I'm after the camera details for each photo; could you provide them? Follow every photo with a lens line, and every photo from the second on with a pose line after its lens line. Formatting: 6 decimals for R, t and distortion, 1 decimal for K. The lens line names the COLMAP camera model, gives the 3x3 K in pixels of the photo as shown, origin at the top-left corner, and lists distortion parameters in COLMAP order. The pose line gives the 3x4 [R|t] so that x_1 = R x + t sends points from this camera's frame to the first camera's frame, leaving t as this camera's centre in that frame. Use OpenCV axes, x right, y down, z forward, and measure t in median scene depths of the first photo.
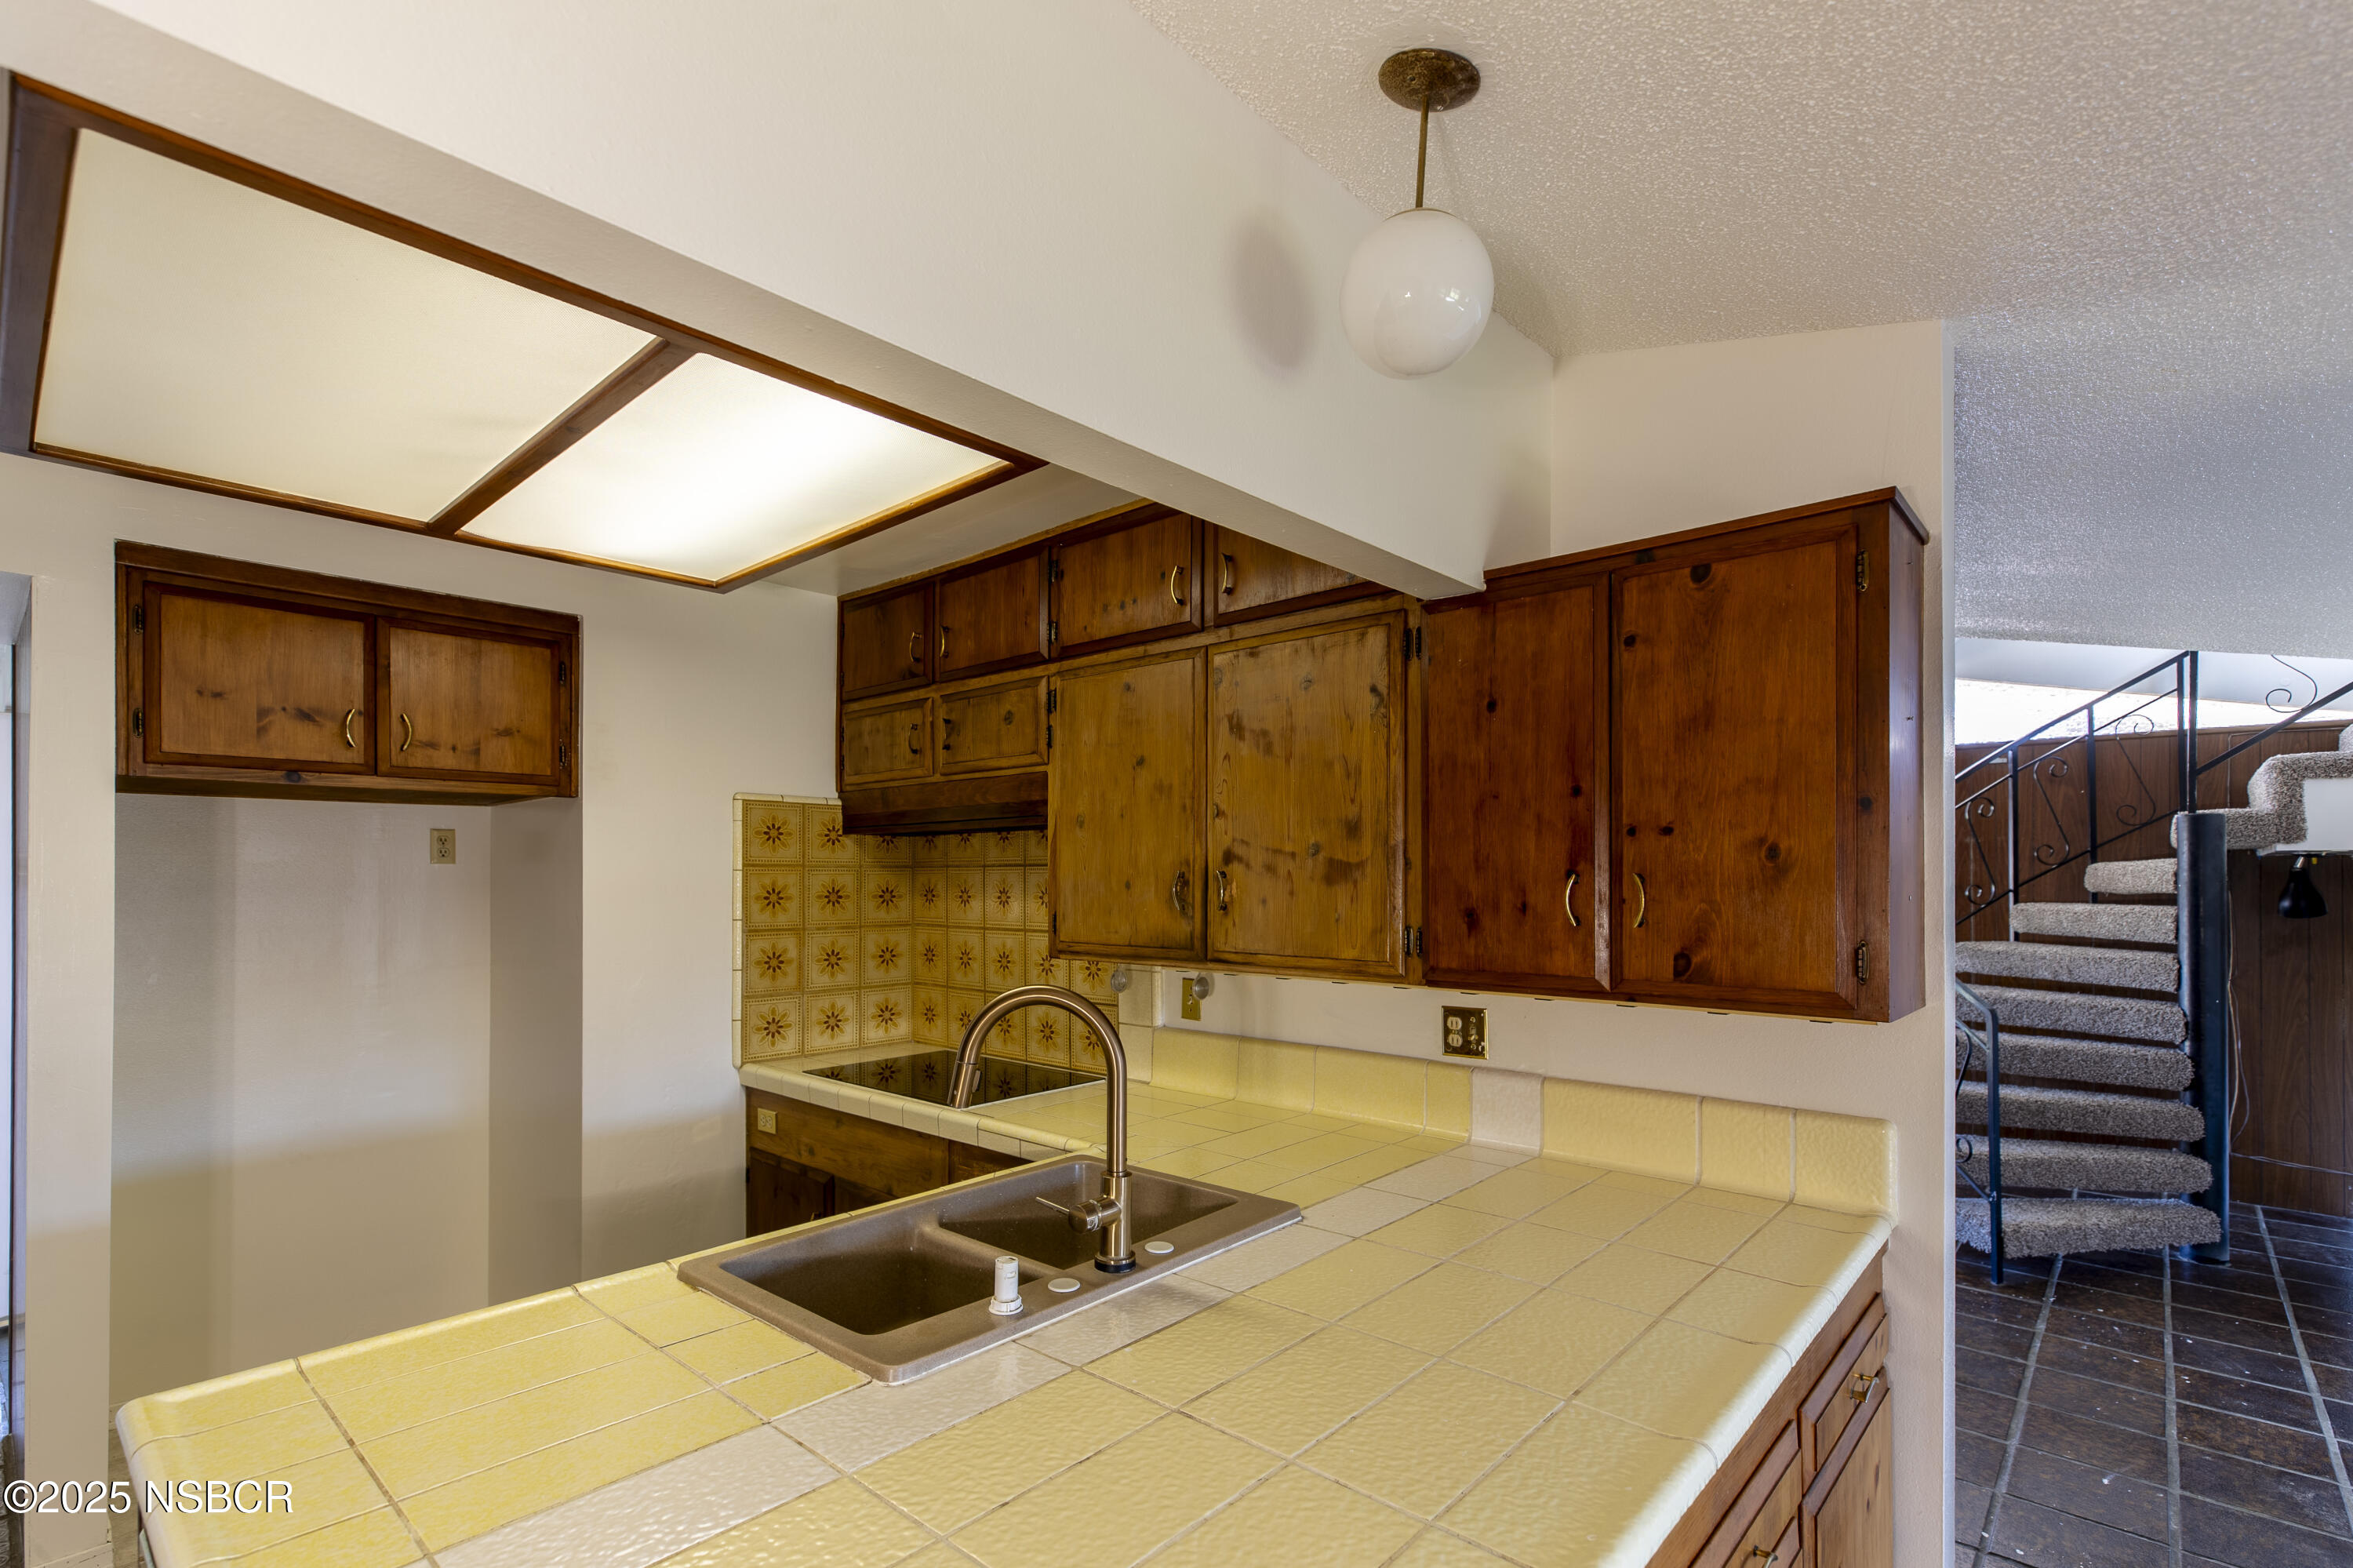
lens RADIAL K [[1088.7, 0, 1176.4], [0, 1088.7, 871.3], [0, 0, 1]] dist [0.002028, 0.000367]
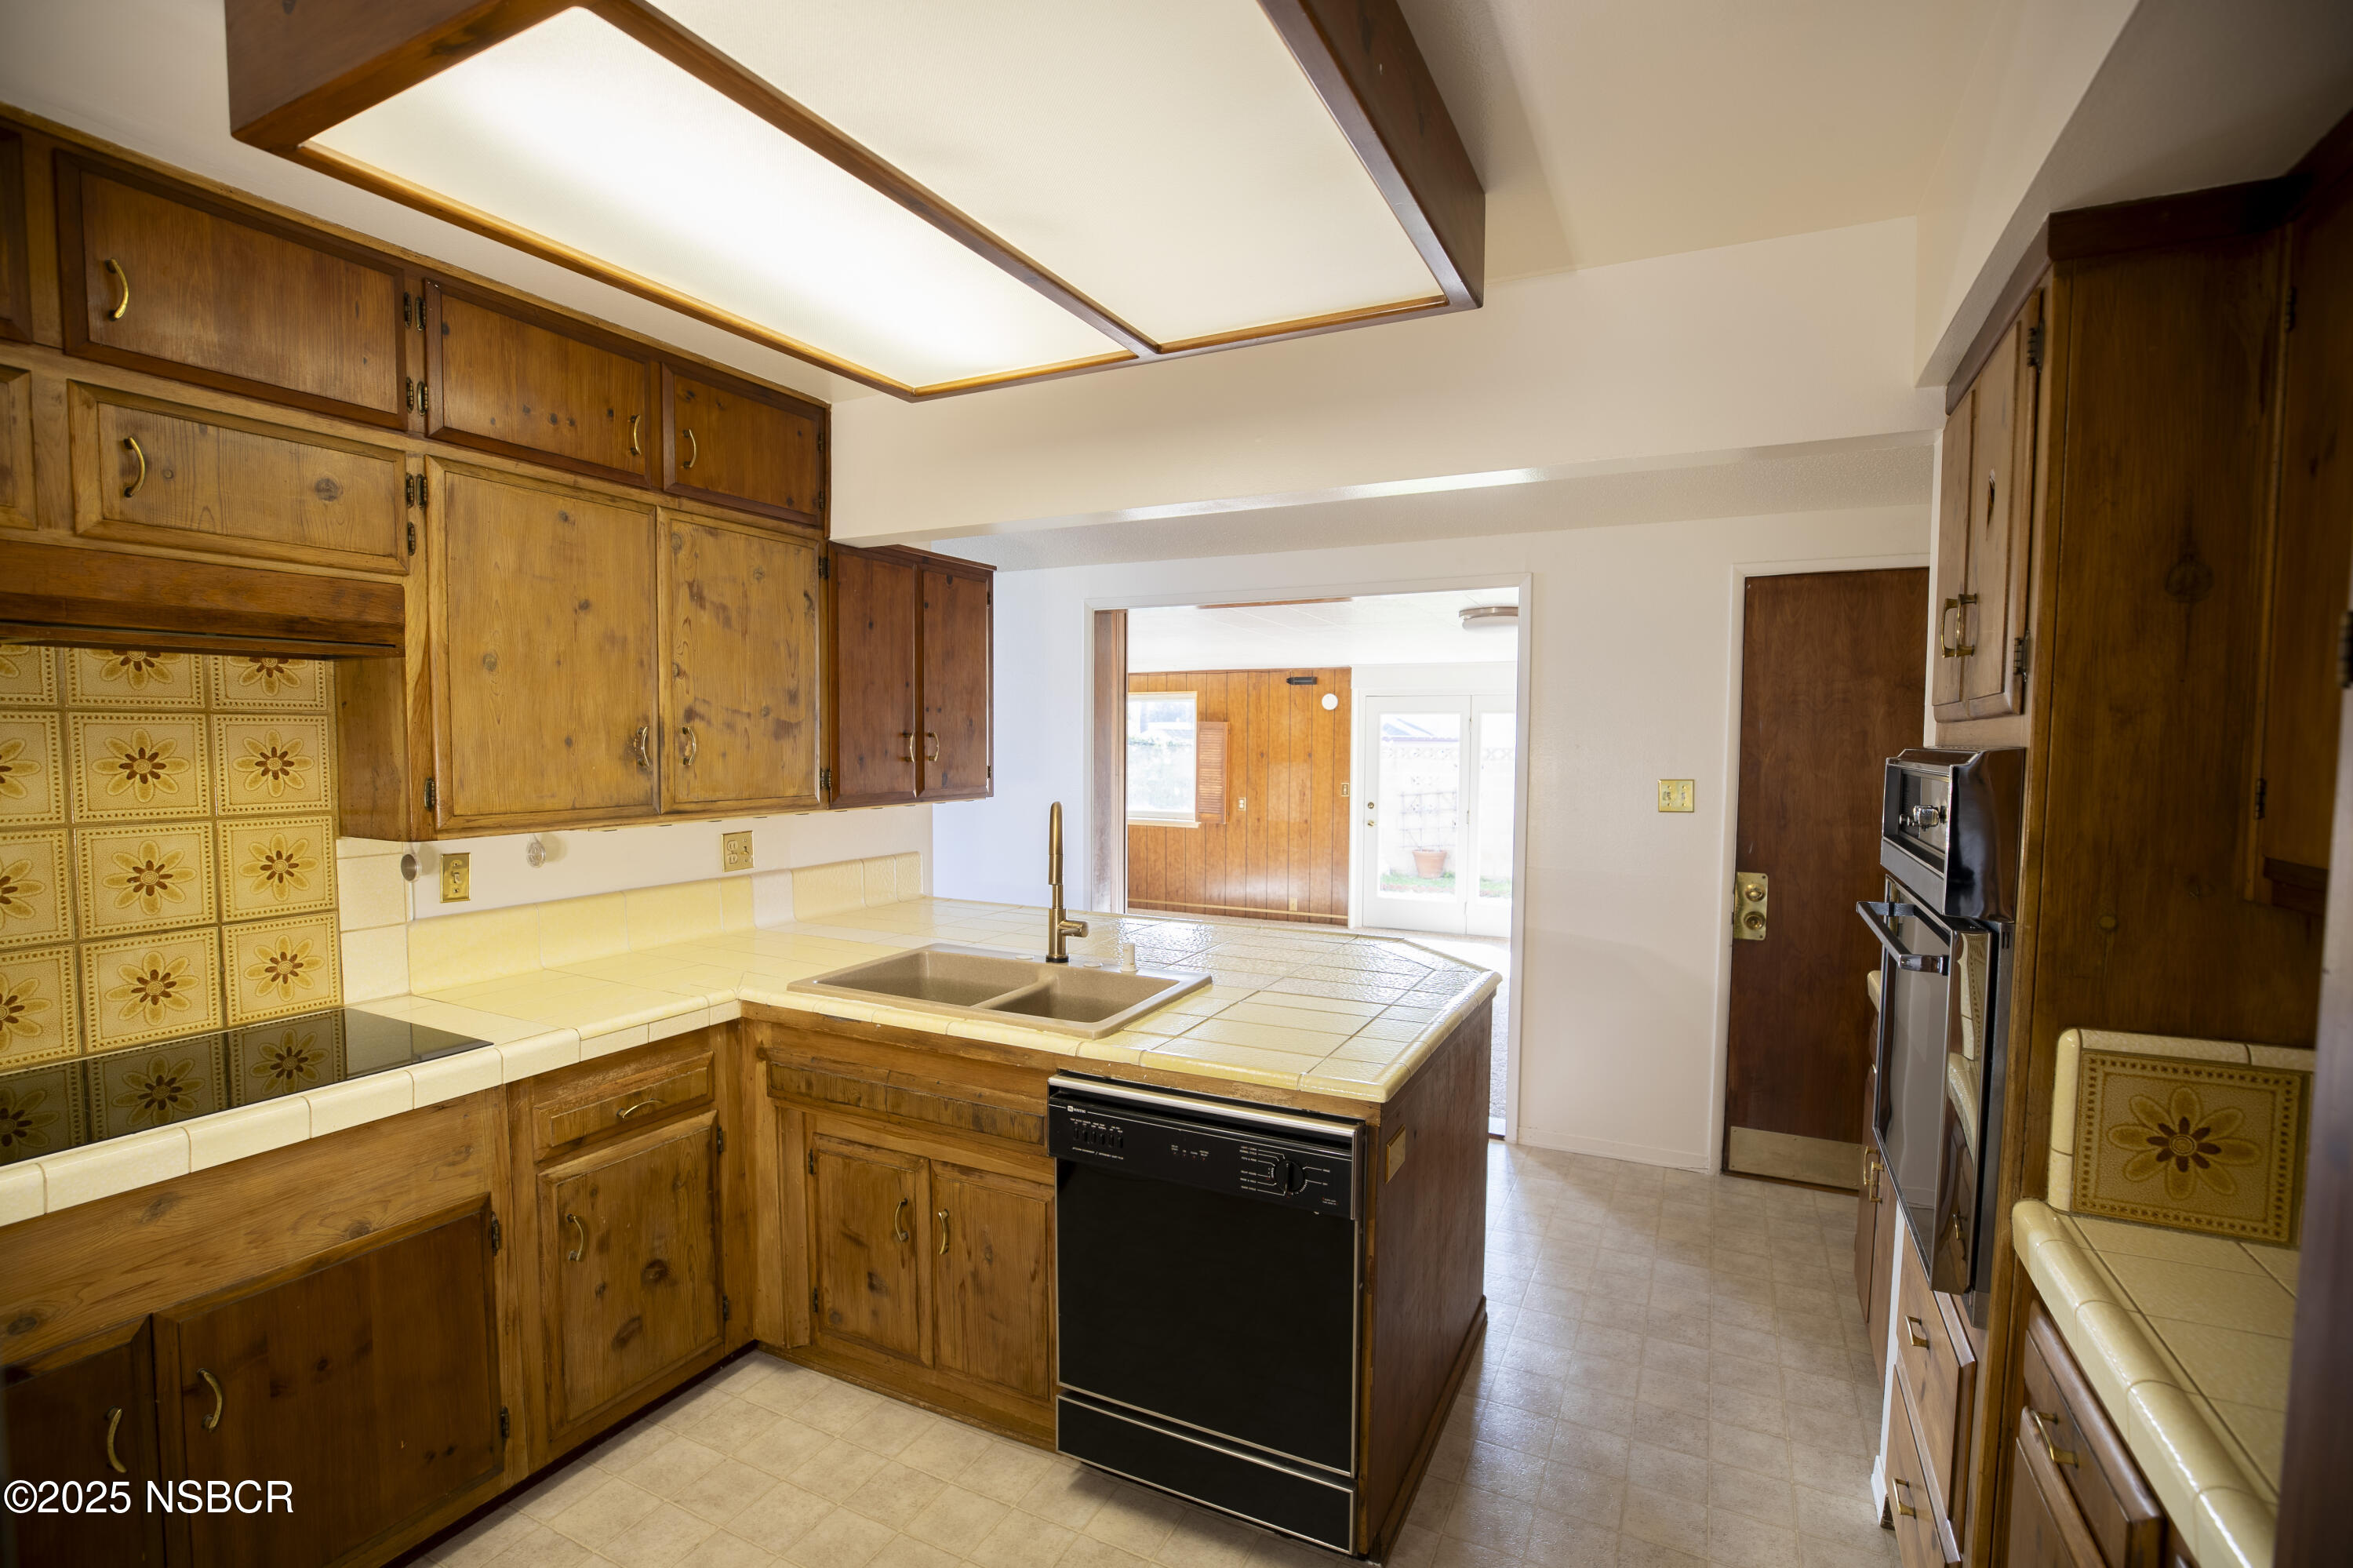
lens RADIAL K [[1113.9, 0, 1202.0], [0, 1113.9, 816.4], [0, 0, 1]] dist [0.001493, 0.000352]
pose [[-0.288576, -0.070770, 0.954838, -1.163660], [-0.008607, 0.997416, 0.071324, 0.004489], [-0.957418, 0.012364, -0.288440, 0.833658]]
